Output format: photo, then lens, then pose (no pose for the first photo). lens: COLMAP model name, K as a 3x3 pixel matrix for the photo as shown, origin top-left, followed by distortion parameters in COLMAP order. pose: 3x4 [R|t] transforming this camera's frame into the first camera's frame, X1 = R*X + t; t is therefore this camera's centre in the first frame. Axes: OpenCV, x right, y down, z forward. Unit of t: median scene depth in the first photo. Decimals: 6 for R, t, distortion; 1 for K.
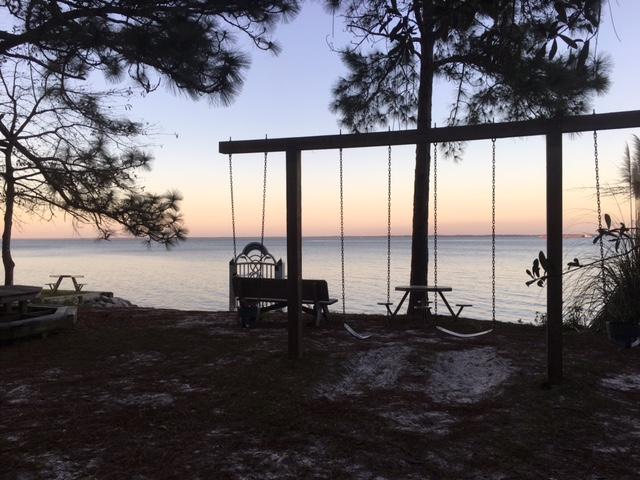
lens RADIAL K [[536.2, 0, 322.2], [0, 536.2, 239.2], [0, 0, 1]] dist [0.057300, -0.070919]
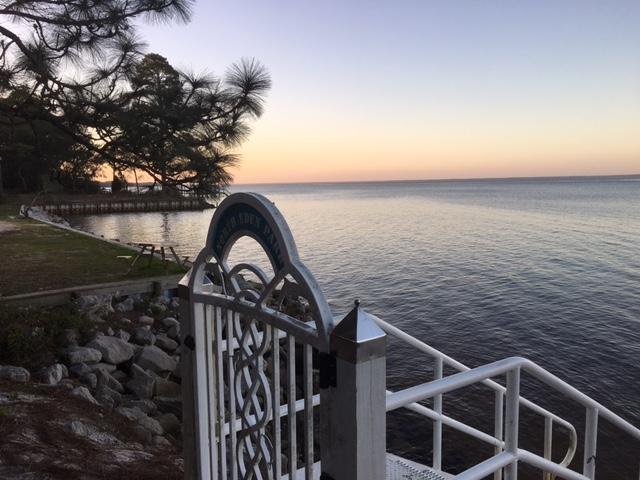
lens RADIAL K [[536.2, 0, 320.7], [0, 536.2, 240.8], [0, 0, 1]] dist [0.057300, -0.070919]
pose [[0.868441, 0.043920, -0.493843, -0.020604], [0.010787, 0.994159, 0.107384, 0.002481], [0.495675, -0.098584, 0.862895, 1.103671]]
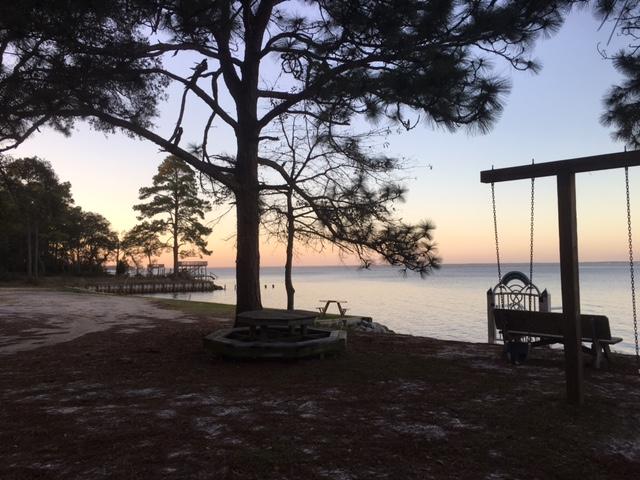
lens RADIAL K [[536.2, 0, 319.2], [0, 536.2, 238.7], [0, 0, 1]] dist [0.057300, -0.070919]
pose [[0.897751, -0.028853, -0.439557, -0.019792], [0.007009, 0.998662, -0.051238, -0.007050], [0.440448, 0.042919, 0.896752, -0.006954]]
